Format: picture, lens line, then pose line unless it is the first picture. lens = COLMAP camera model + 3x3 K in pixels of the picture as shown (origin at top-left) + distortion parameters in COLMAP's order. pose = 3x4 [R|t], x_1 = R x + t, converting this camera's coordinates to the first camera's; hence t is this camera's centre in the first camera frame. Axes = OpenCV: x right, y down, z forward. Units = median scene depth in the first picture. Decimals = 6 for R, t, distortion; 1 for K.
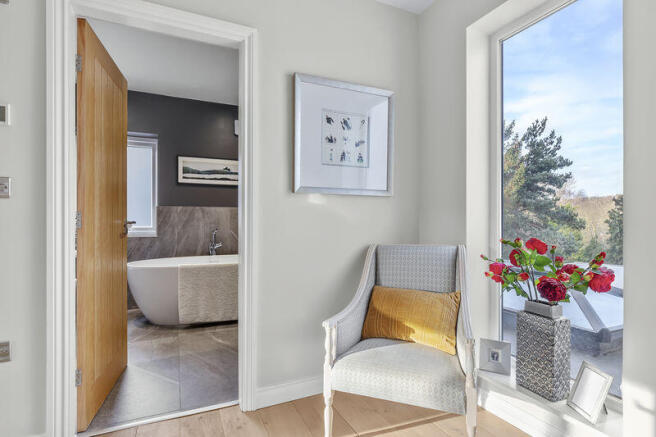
lens RADIAL K [[344.5, 0, 329.1], [0, 344.5, 222.9], [0, 0, 1]] dist [0.001232, 0.000197]
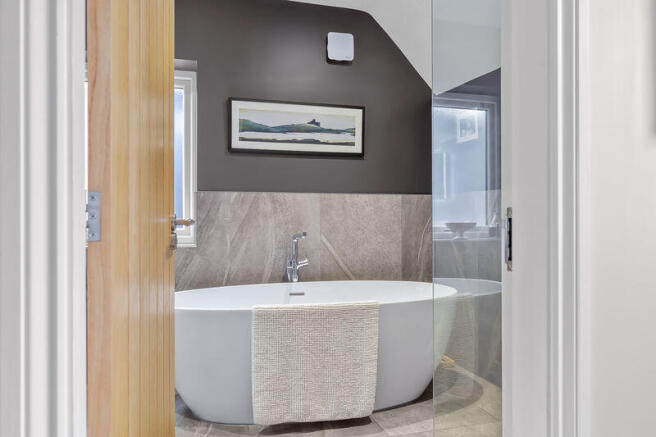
lens RADIAL K [[521.0, 0, 327.5], [0, 521.0, 216.7], [0, 0, 1]] dist [-0.003072, -0.001209]
pose [[0.989121, -0.003677, -0.147060, -0.164963], [0.002265, 0.999950, -0.009768, -0.000258], [0.147088, 0.009329, 0.989079, 0.203527]]
